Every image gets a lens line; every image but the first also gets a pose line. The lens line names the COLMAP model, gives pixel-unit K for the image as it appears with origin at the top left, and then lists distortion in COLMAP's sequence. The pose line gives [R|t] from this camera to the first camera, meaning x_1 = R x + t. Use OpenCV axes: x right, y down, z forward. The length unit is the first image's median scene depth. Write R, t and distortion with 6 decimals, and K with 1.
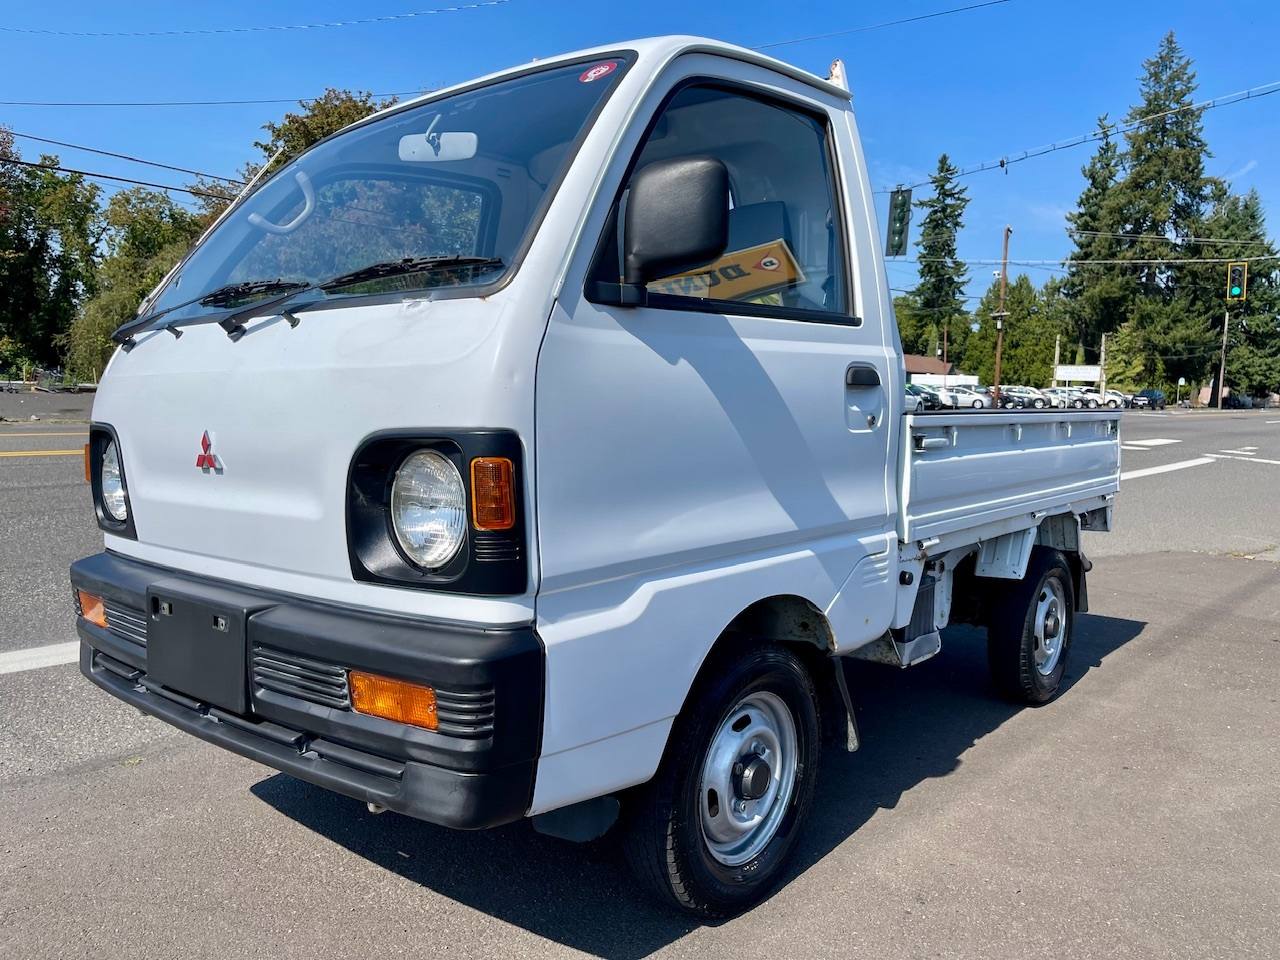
lens RADIAL K [[970.2, 0, 631.1], [0, 970.2, 481.4], [0, 0, 1]] dist [0.088431, -0.117097]
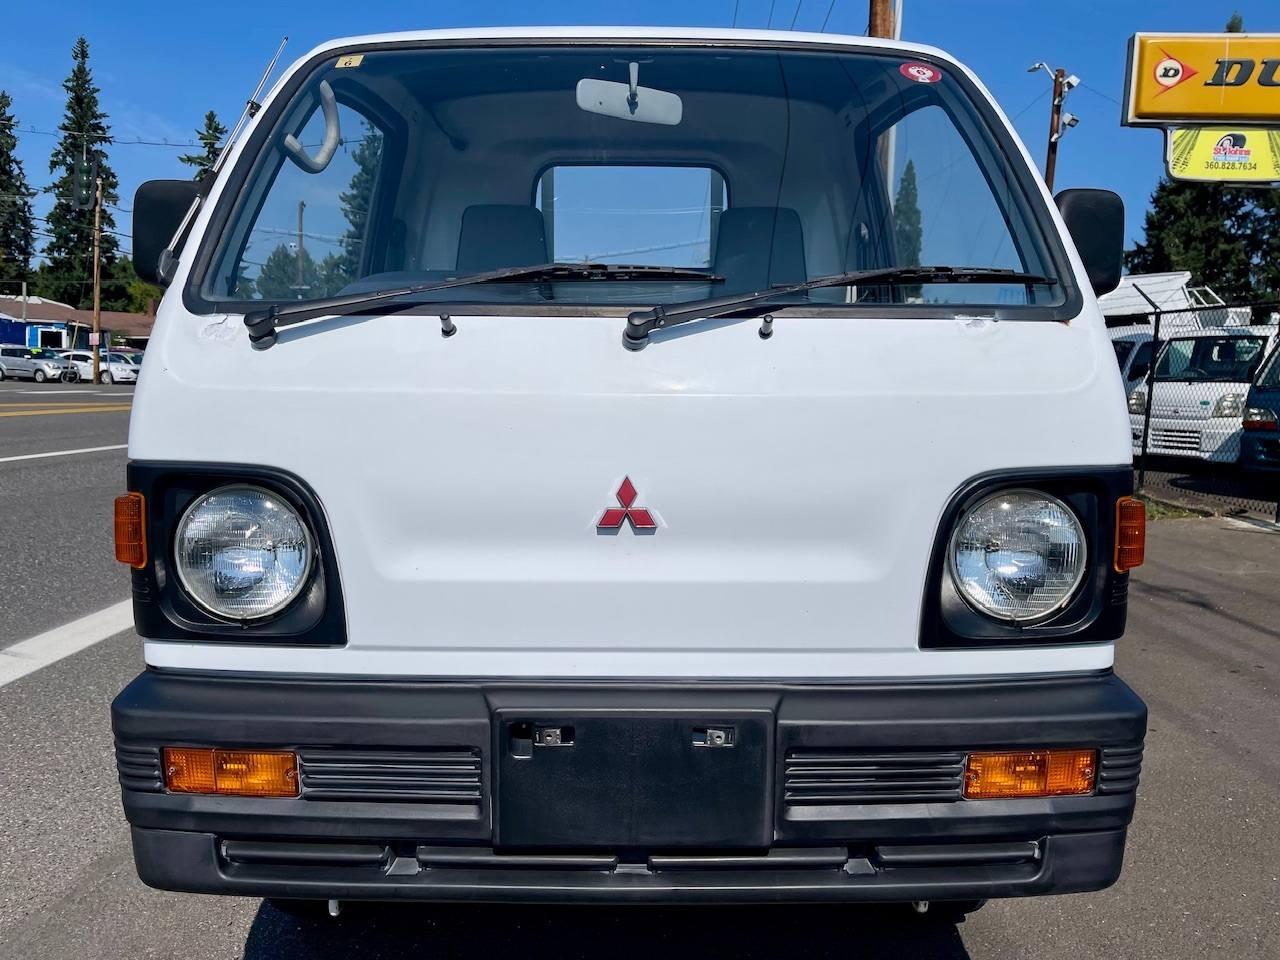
lens RADIAL K [[970.2, 0, 634.0], [0, 970.2, 484.4], [0, 0, 1]] dist [0.088431, -0.117097]
pose [[0.761981, -0.061375, 0.644685, -0.946106], [0.040420, 0.998065, 0.047244, -0.083900], [-0.646337, -0.009941, 0.762987, 0.487812]]
